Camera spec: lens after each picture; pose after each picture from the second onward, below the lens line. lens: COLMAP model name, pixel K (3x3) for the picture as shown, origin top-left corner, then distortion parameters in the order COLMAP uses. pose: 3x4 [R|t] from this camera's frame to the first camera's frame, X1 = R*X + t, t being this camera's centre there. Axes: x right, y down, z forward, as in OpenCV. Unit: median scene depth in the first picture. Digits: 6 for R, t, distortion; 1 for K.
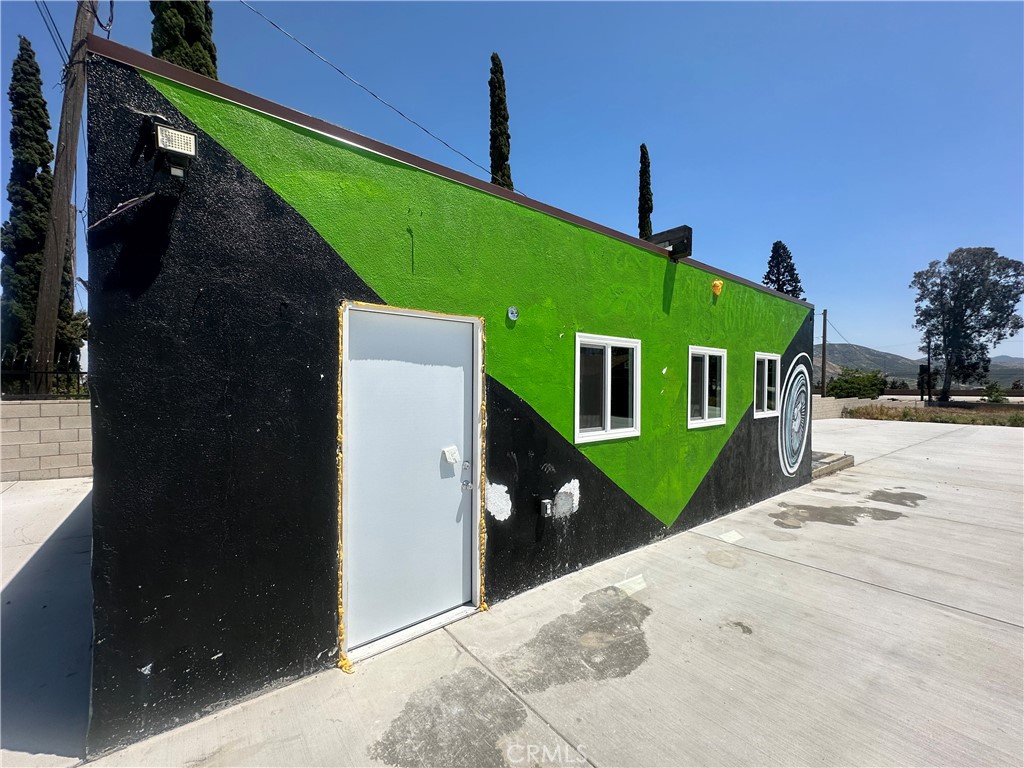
lens RADIAL K [[411.3, 0, 511.2], [0, 411.3, 381.9], [0, 0, 1]] dist [-0.000559, 0.000345]
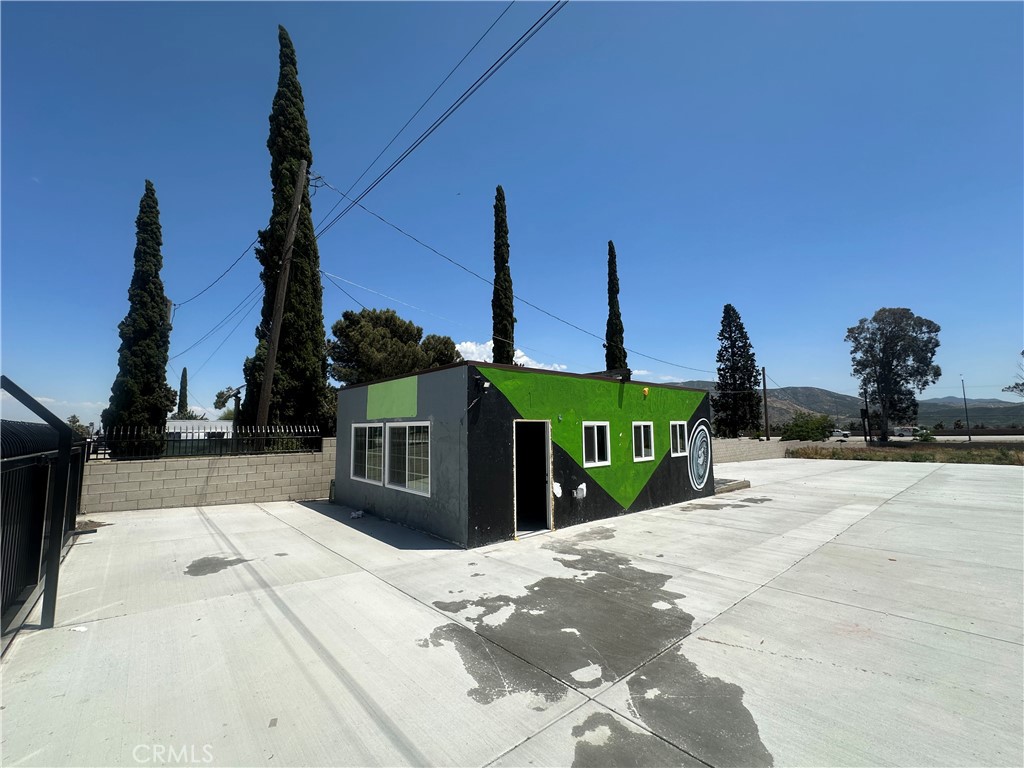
lens RADIAL K [[411.3, 0, 513.7], [0, 411.3, 386.9], [0, 0, 1]] dist [-0.000559, 0.000345]
pose [[0.998143, -0.010021, 0.060078, -0.090752], [0.016020, 0.994836, -0.100223, -0.019893], [-0.058764, 0.100999, 0.993149, -0.325926]]
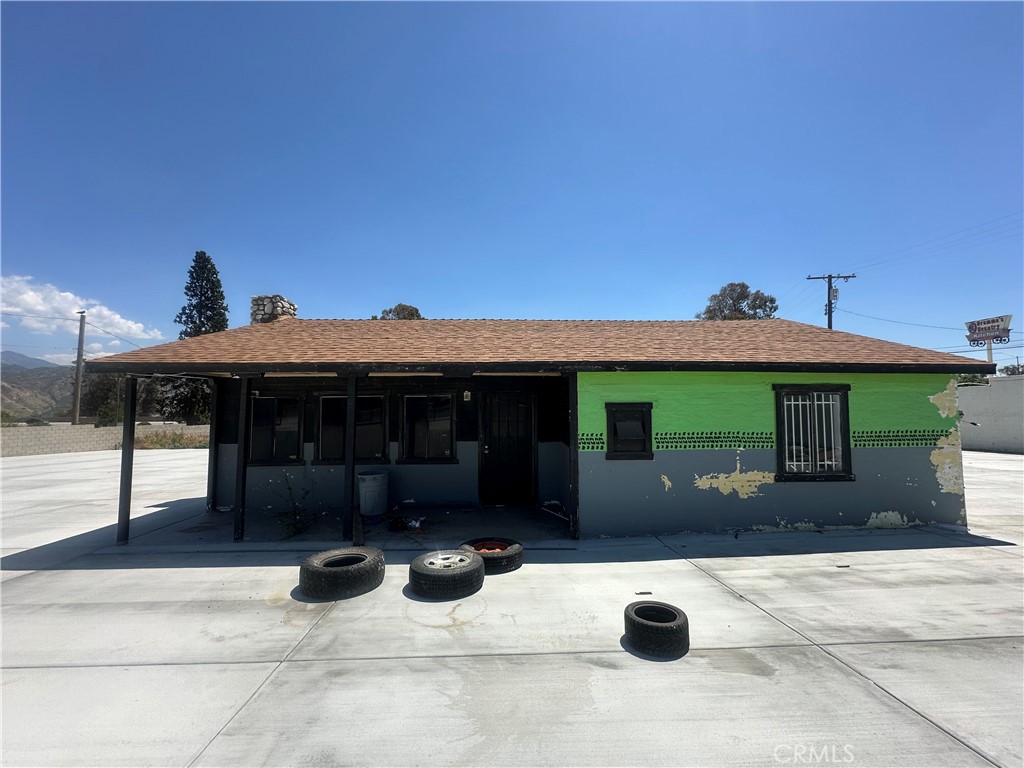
lens RADIAL K [[411.3, 0, 519.4], [0, 411.3, 383.9], [0, 0, 1]] dist [-0.000559, 0.000345]
pose [[0.613228, 0.043626, 0.788701, 1.399084], [0.006621, 0.998155, -0.060360, 0.020139], [-0.789879, 0.042236, 0.611807, -0.316955]]
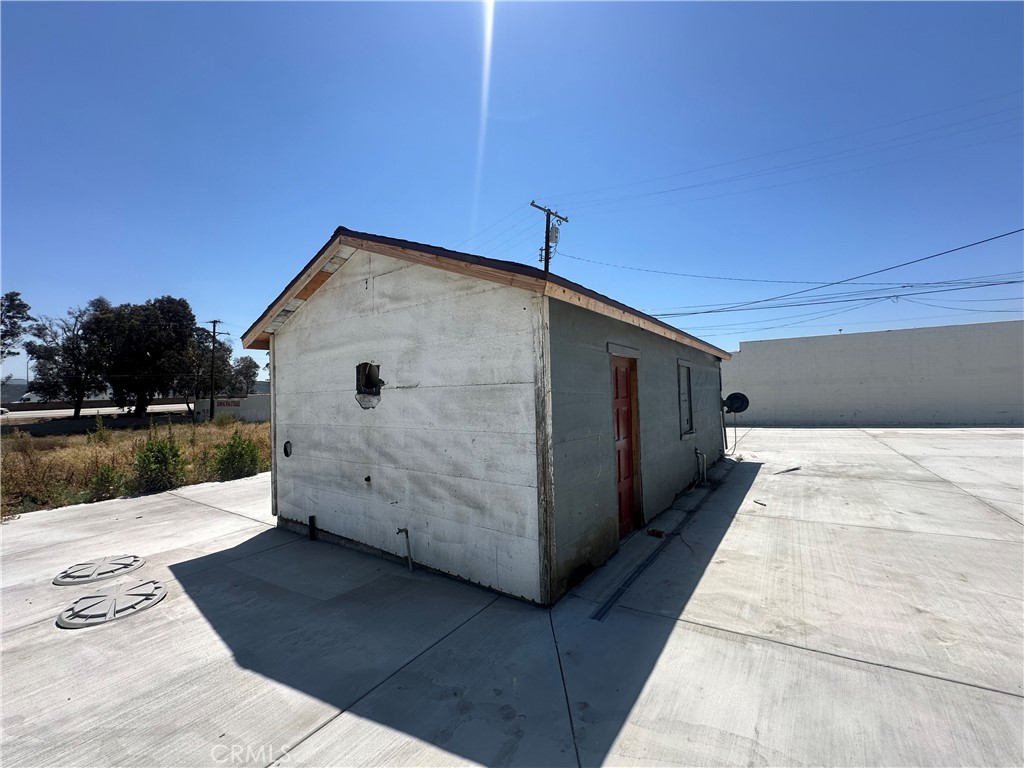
lens RADIAL K [[411.3, 0, 510.9], [0, 411.3, 385.9], [0, 0, 1]] dist [-0.000559, 0.000345]
pose [[-0.262330, 0.014976, 0.964862, 2.357838], [0.024807, 0.999654, -0.008771, 0.045567], [-0.964659, 0.021635, -0.262611, 0.193391]]
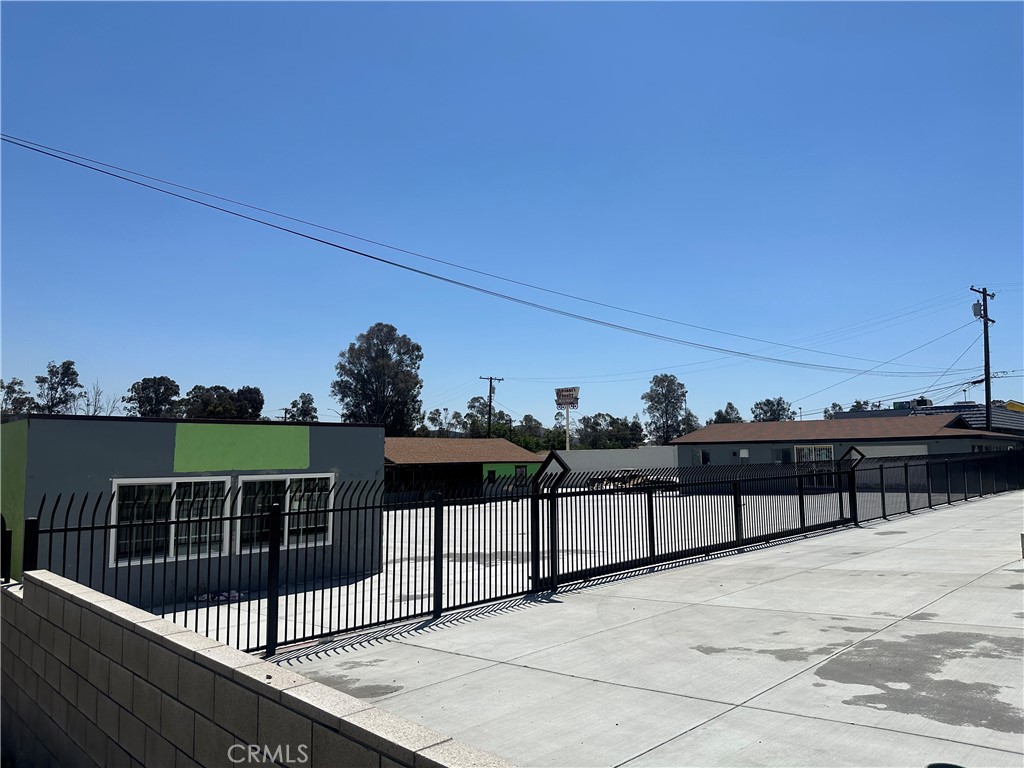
lens RADIAL K [[707.8, 0, 517.5], [0, 707.8, 390.1], [0, 0, 1]] dist [0.013232, -0.003248]
pose [[-0.108961, 0.089781, 0.989983, -1.057501], [0.014955, 0.995948, -0.088675, -0.050789], [-0.993934, 0.005143, -0.109862, 0.037068]]
